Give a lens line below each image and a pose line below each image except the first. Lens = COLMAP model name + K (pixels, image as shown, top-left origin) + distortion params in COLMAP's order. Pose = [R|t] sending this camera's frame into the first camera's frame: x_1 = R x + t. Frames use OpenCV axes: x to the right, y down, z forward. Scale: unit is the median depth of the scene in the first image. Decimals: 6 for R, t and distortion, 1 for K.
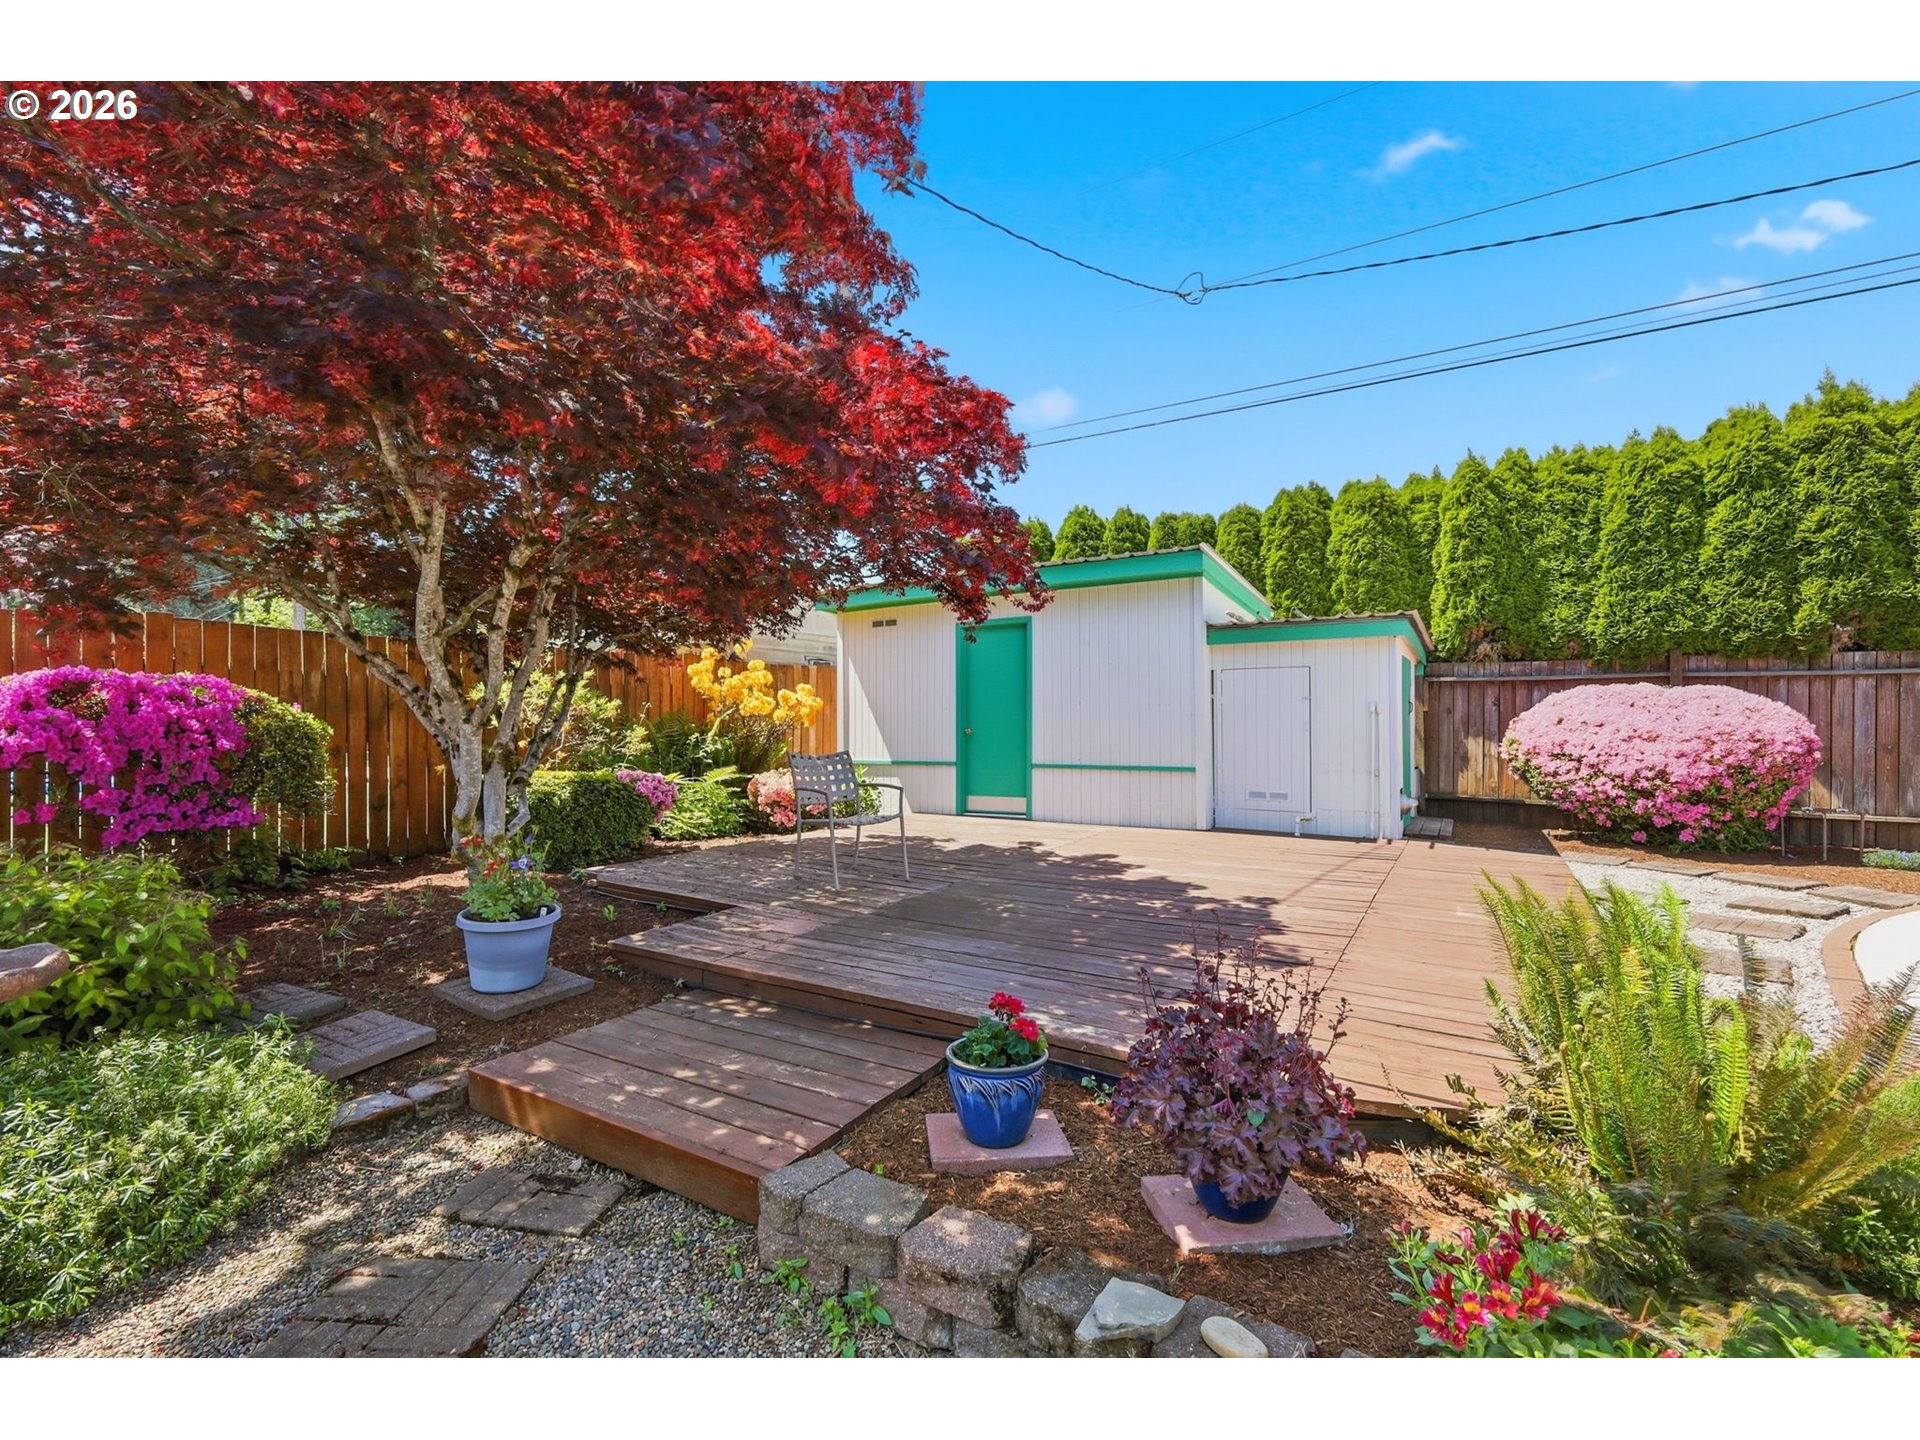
lens RADIAL K [[844.0, 0, 956.4], [0, 844.0, 722.5], [0, 0, 1]] dist [-0.001966, -0.000276]
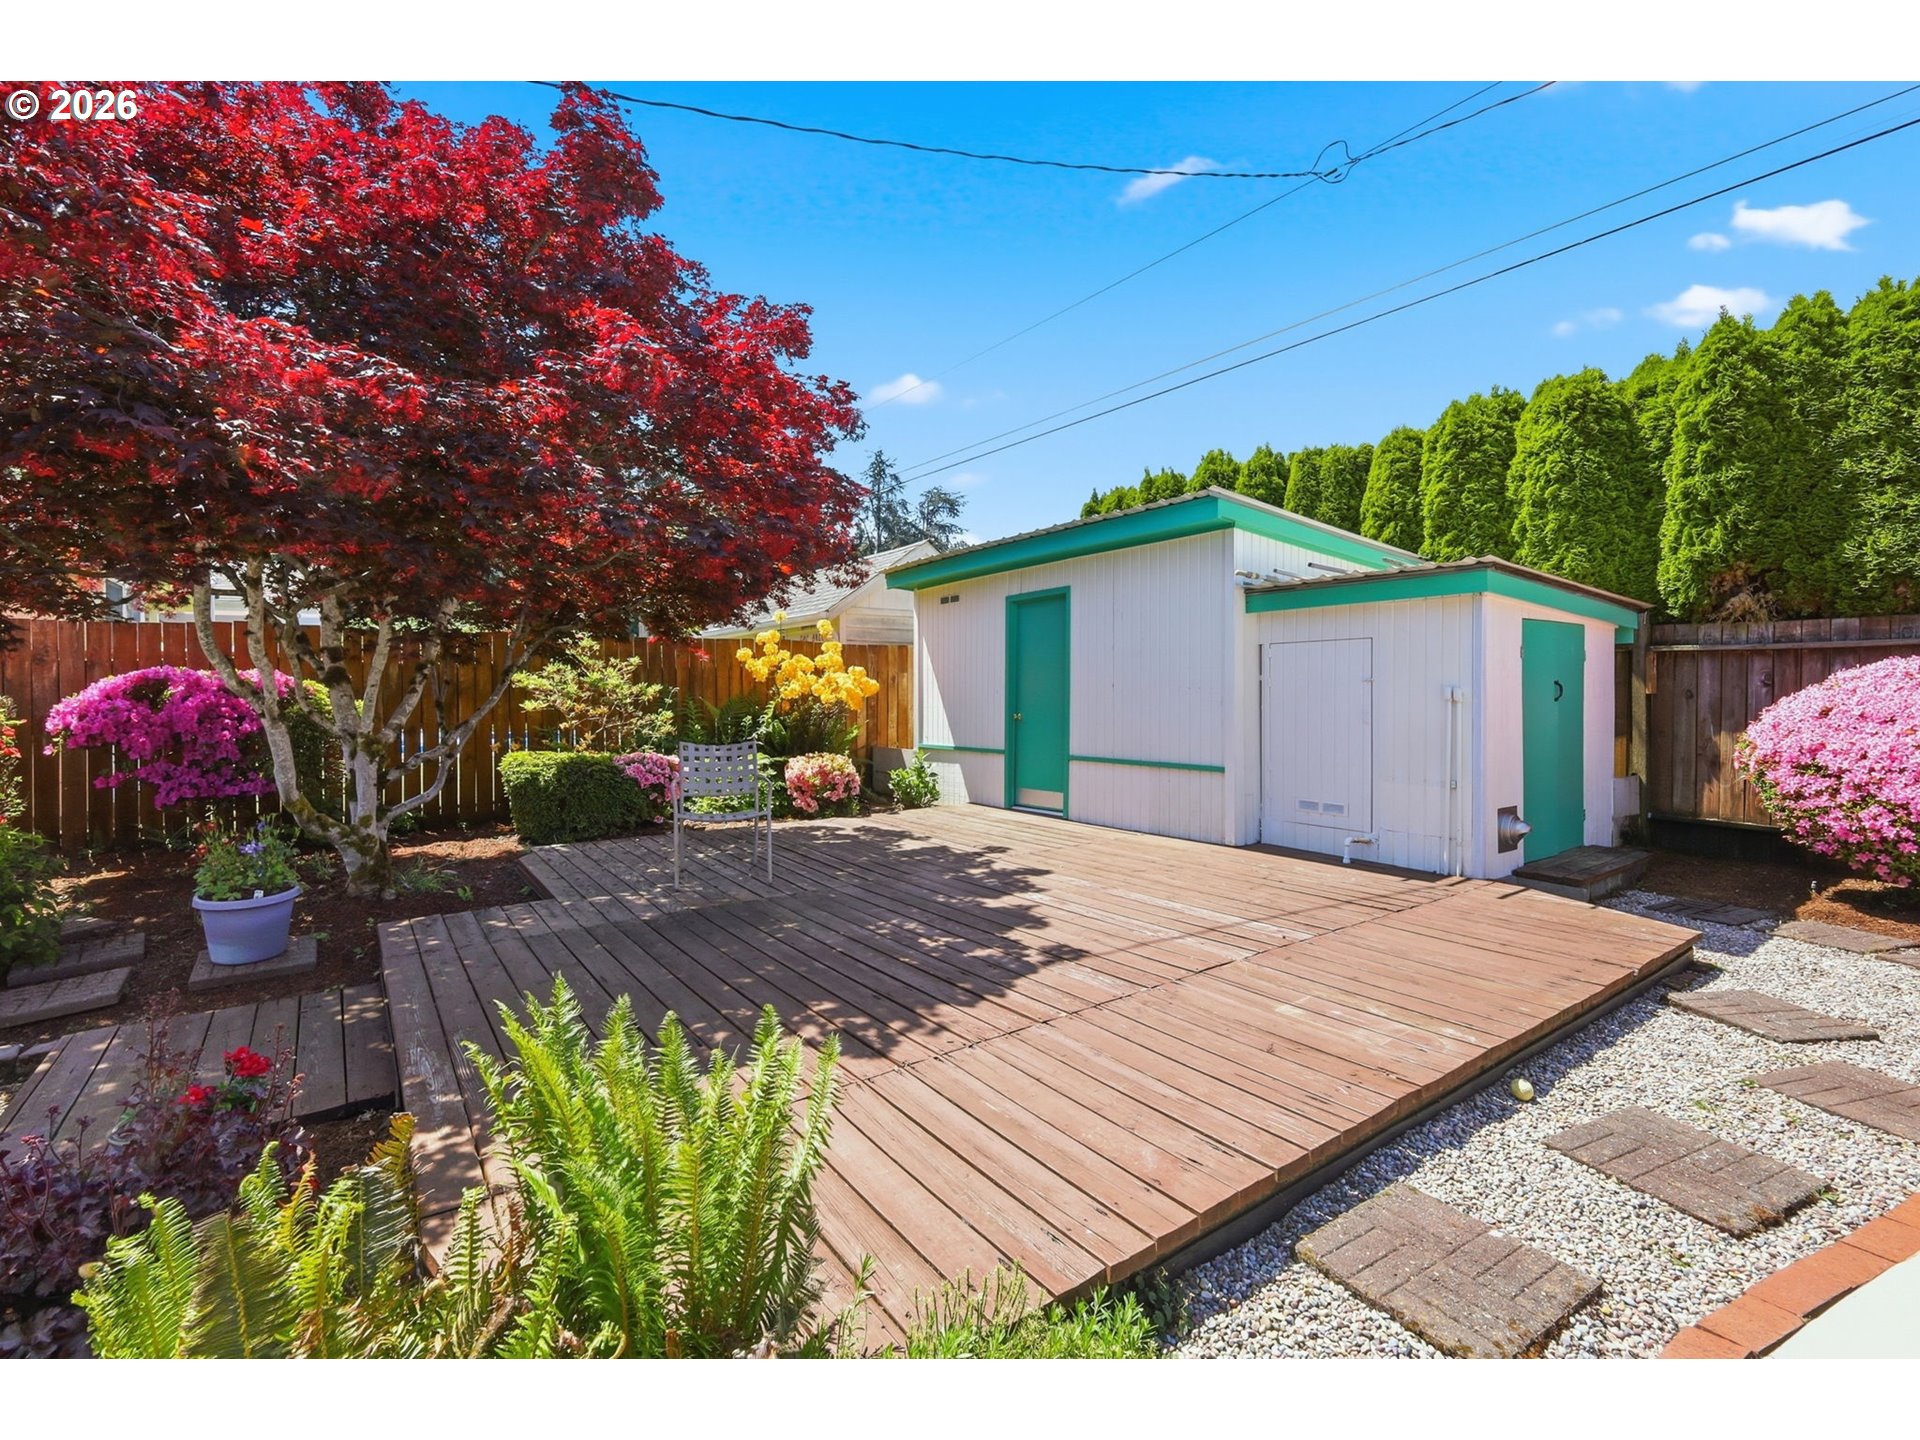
lens RADIAL K [[863.8, 0, 959.9], [0, 863.8, 692.2], [0, 0, 1]] dist [0.004803, -0.000304]
pose [[0.924609, 0.000152, -0.380918, 0.342174], [-0.001283, 0.999995, -0.002715, -0.014057], [0.380916, 0.002999, 0.924605, 0.137220]]
